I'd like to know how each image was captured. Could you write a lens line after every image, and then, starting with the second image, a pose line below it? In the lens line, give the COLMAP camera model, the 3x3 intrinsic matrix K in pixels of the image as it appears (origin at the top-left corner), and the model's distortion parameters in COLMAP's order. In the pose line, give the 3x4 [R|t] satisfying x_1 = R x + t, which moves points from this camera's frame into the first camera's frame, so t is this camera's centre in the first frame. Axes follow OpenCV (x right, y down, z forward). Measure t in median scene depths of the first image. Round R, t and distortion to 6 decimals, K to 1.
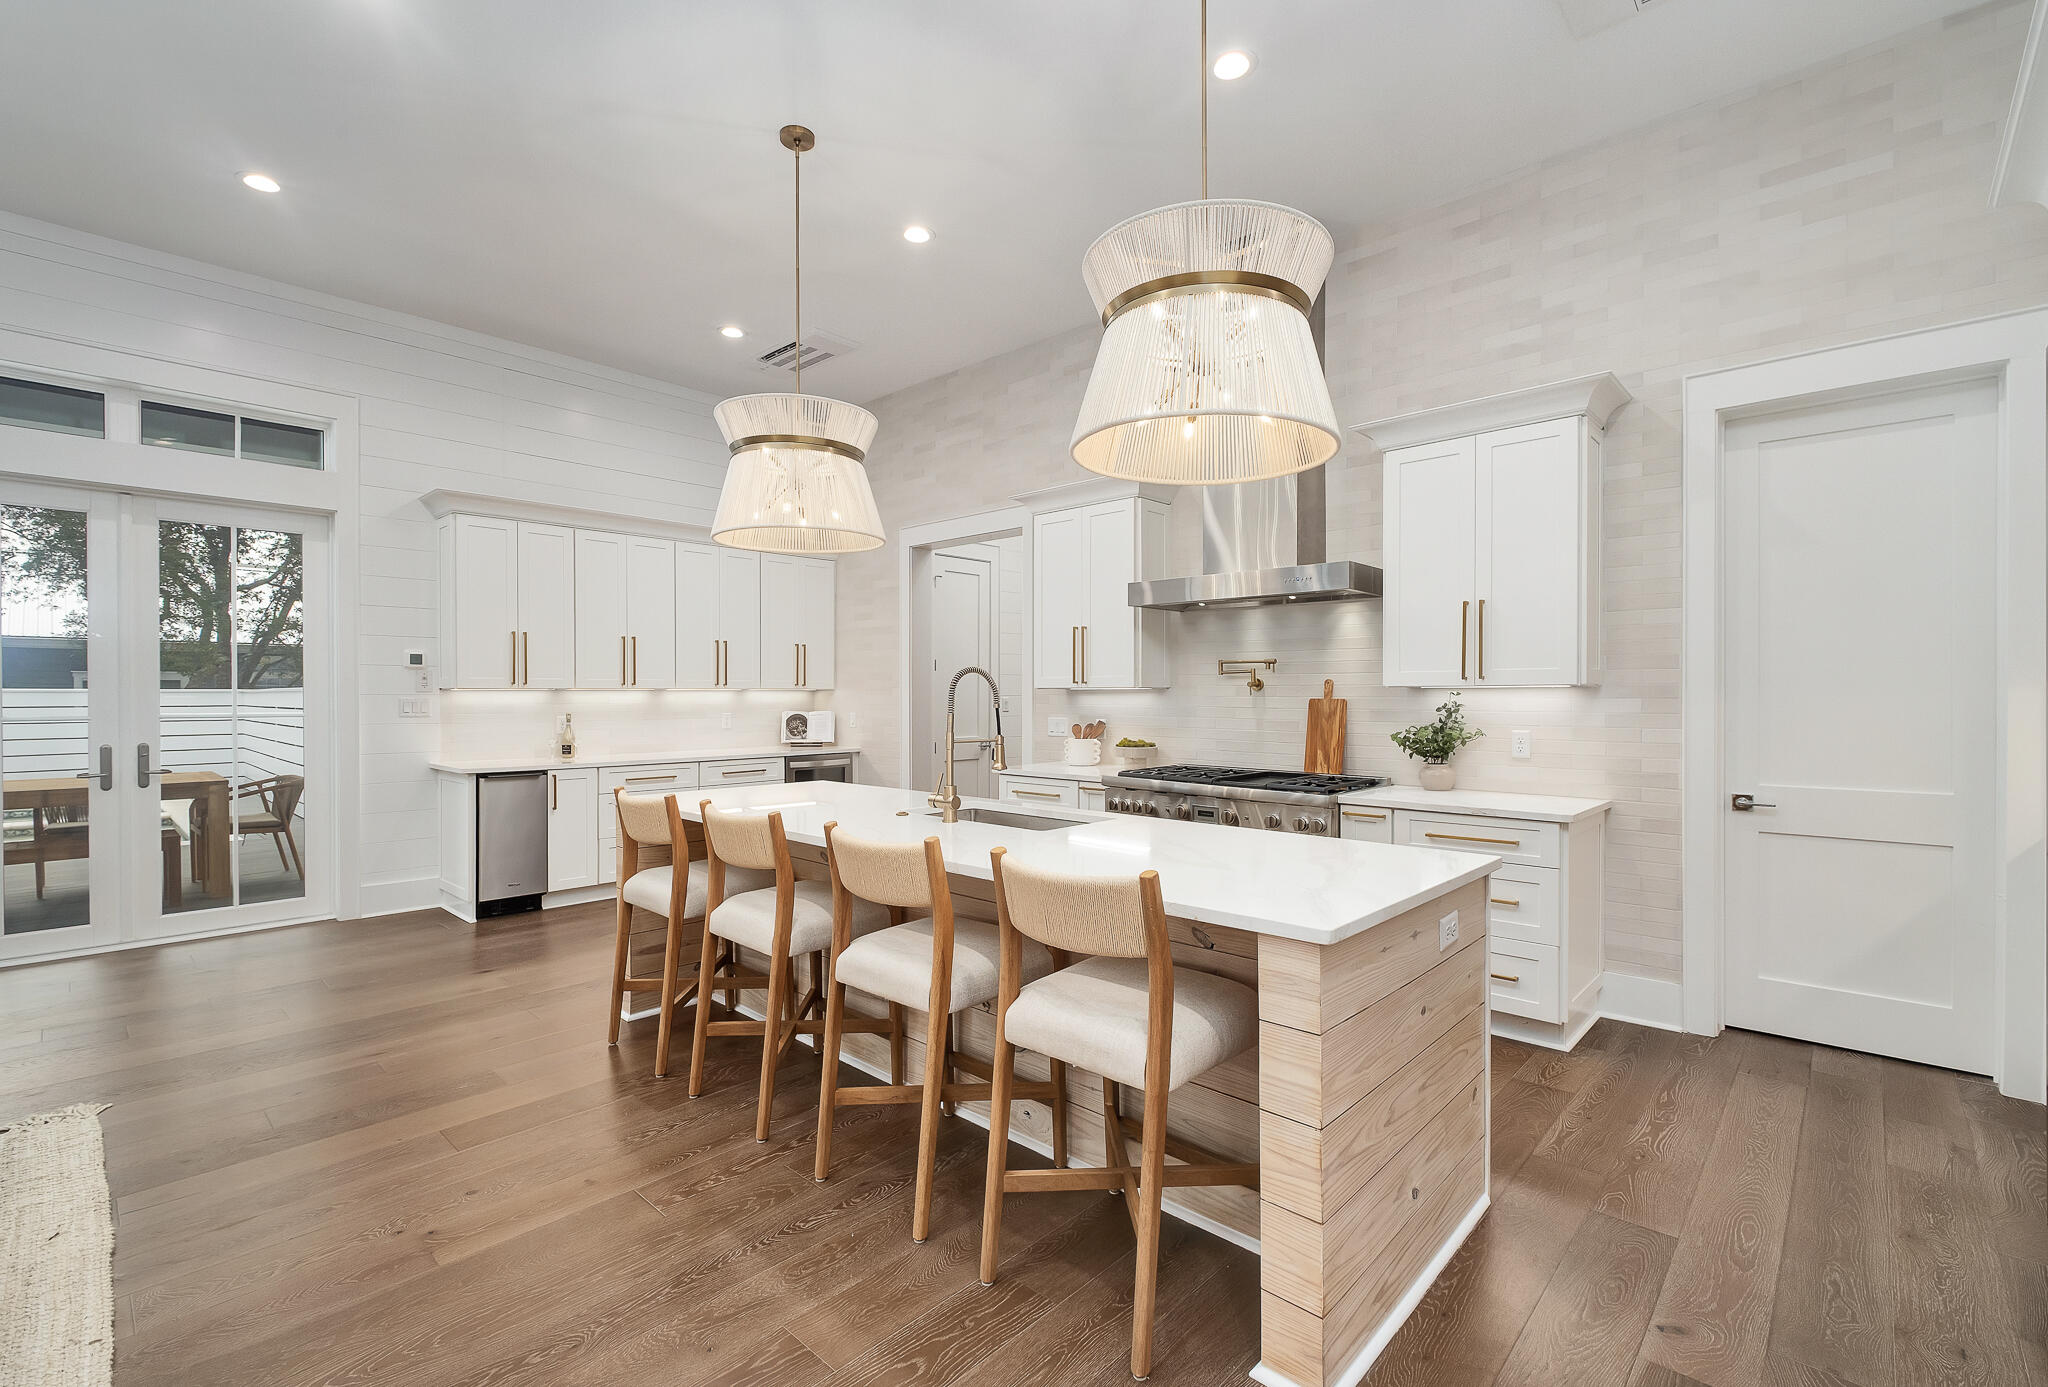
lens RADIAL K [[910.4, 0, 1010.3], [0, 910.4, 697.5], [0, 0, 1]] dist [-0.001443, -0.000331]
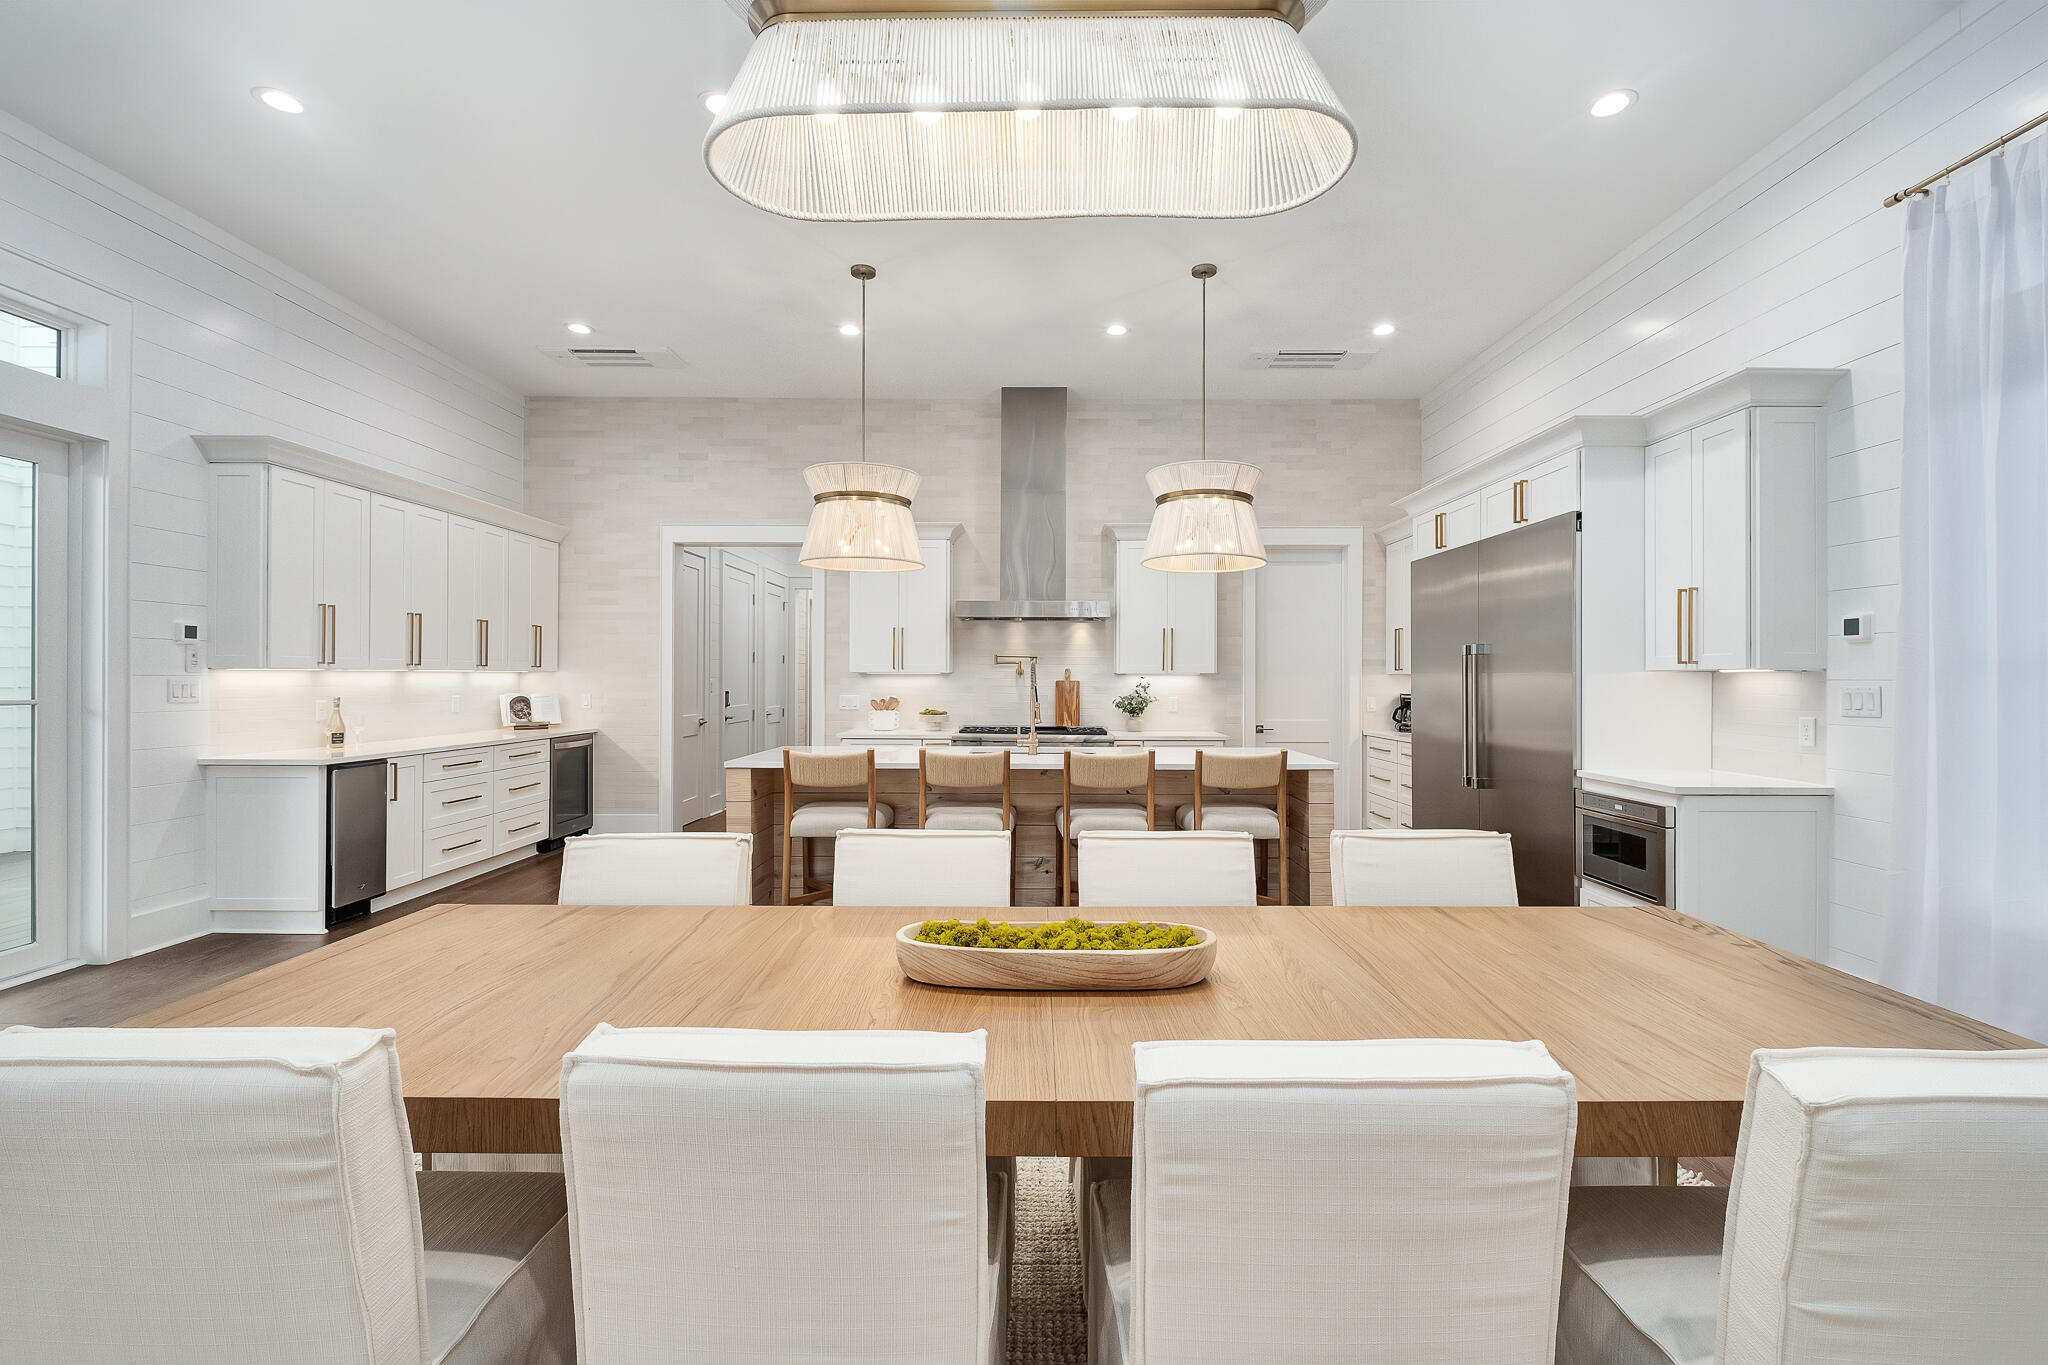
lens RADIAL K [[893.4, 0, 1036.4], [0, 893.4, 670.9], [0, 0, 1]] dist [0.006177, -0.005107]
pose [[0.725872, 0.007227, 0.687792, -0.754635], [-0.001608, 0.999960, -0.008810, -0.001746], [-0.687828, 0.005289, 0.725854, -0.120658]]
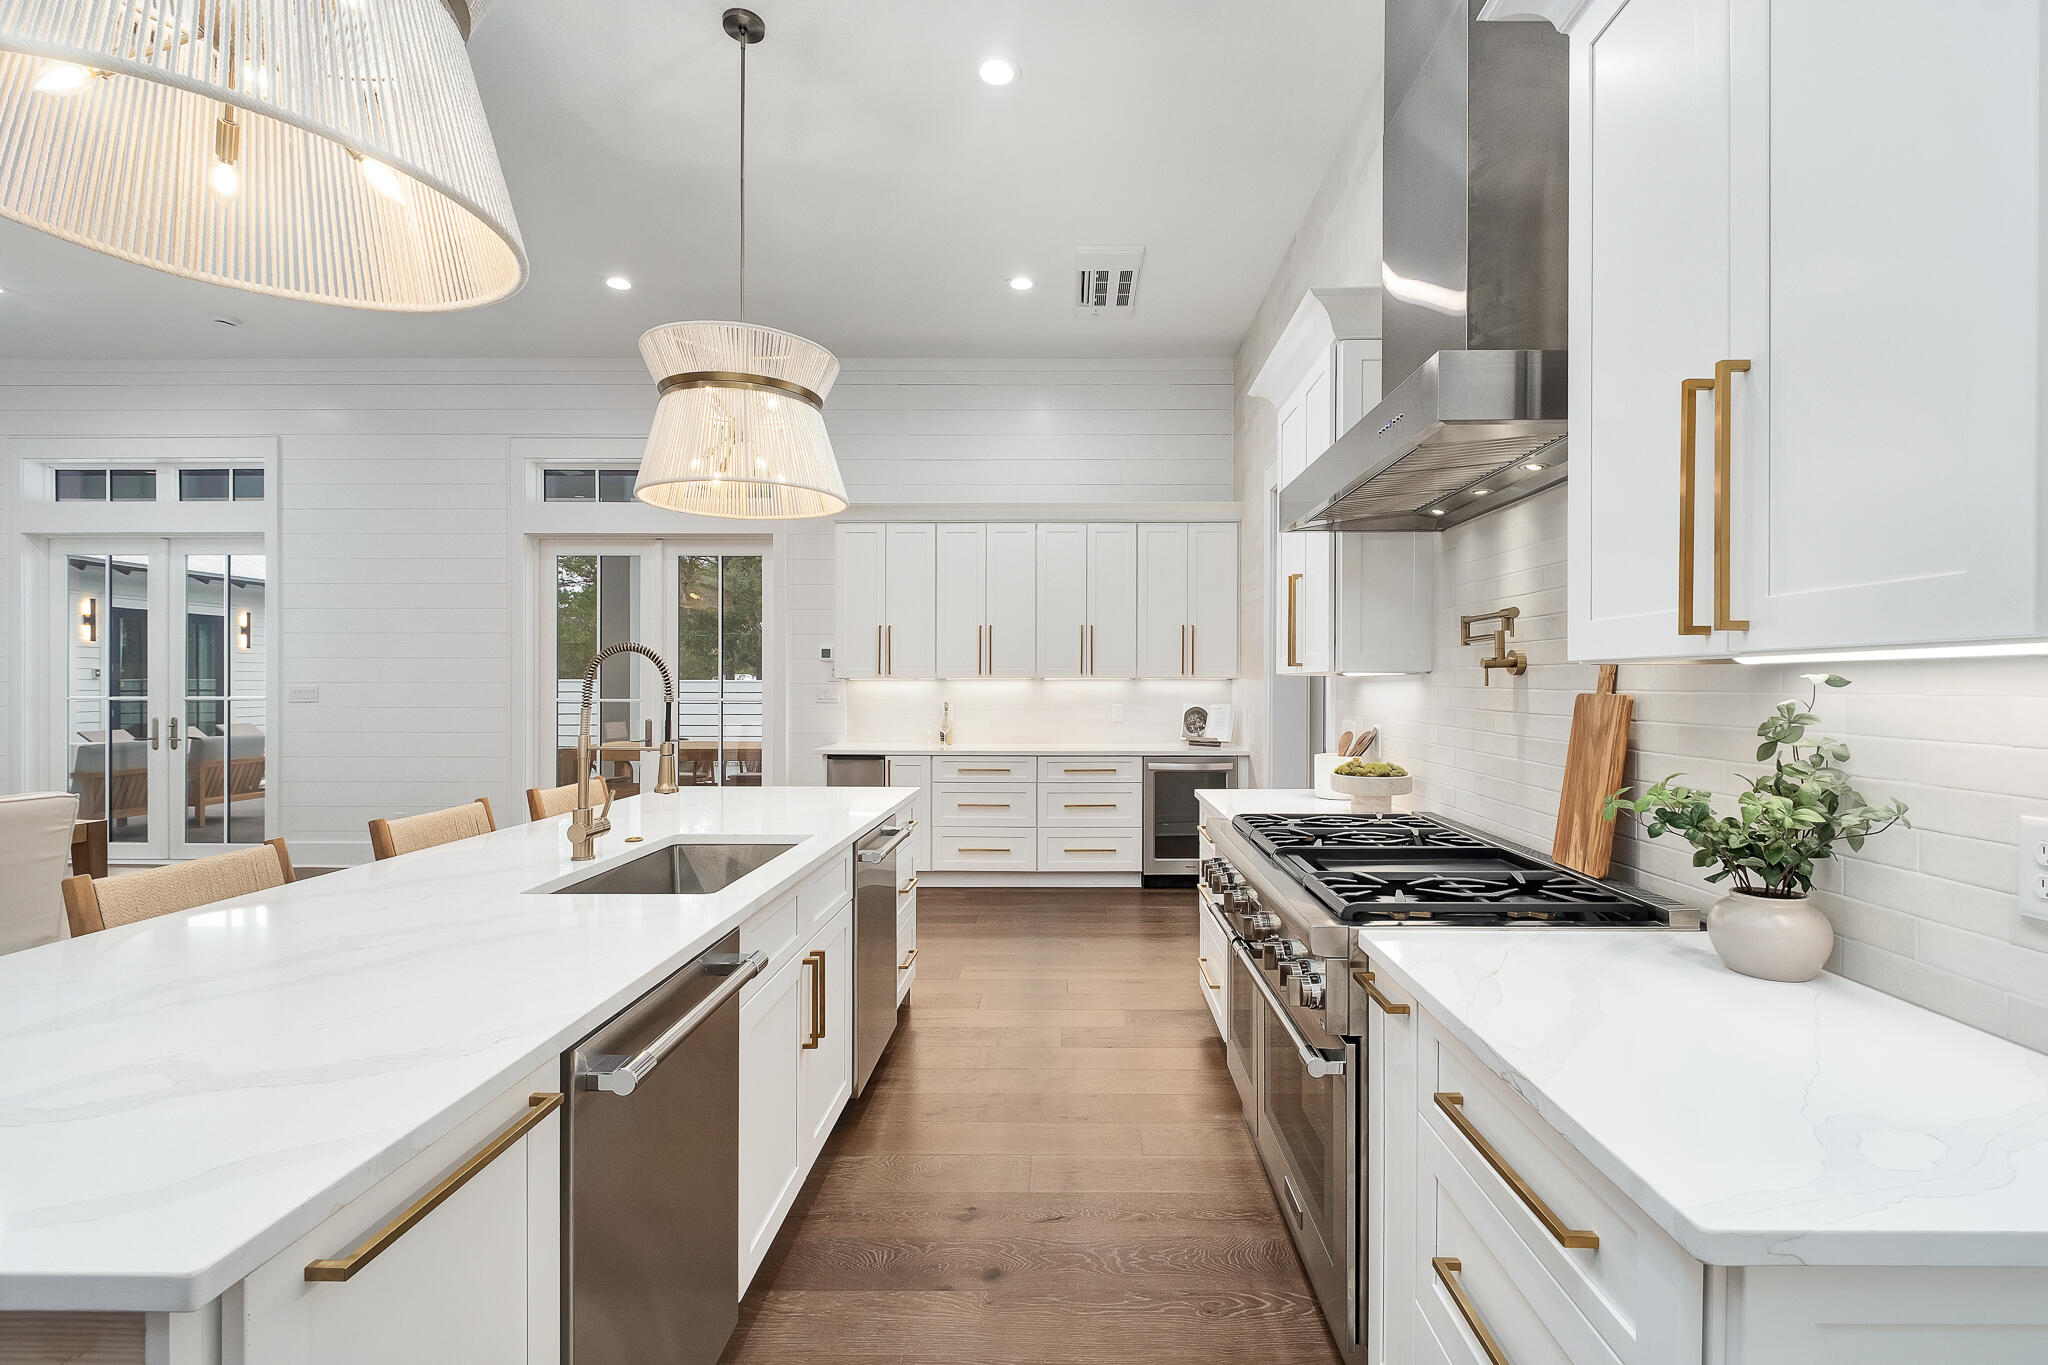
lens RADIAL K [[893.4, 0, 1055.0], [0, 893.4, 695.1], [0, 0, 1]] dist [0.006177, -0.005107]
pose [[0.676178, 0.009224, -0.736681, 0.455425], [-0.003075, 0.999948, 0.009698, -0.000983], [0.736732, -0.004292, 0.676171, 0.507345]]
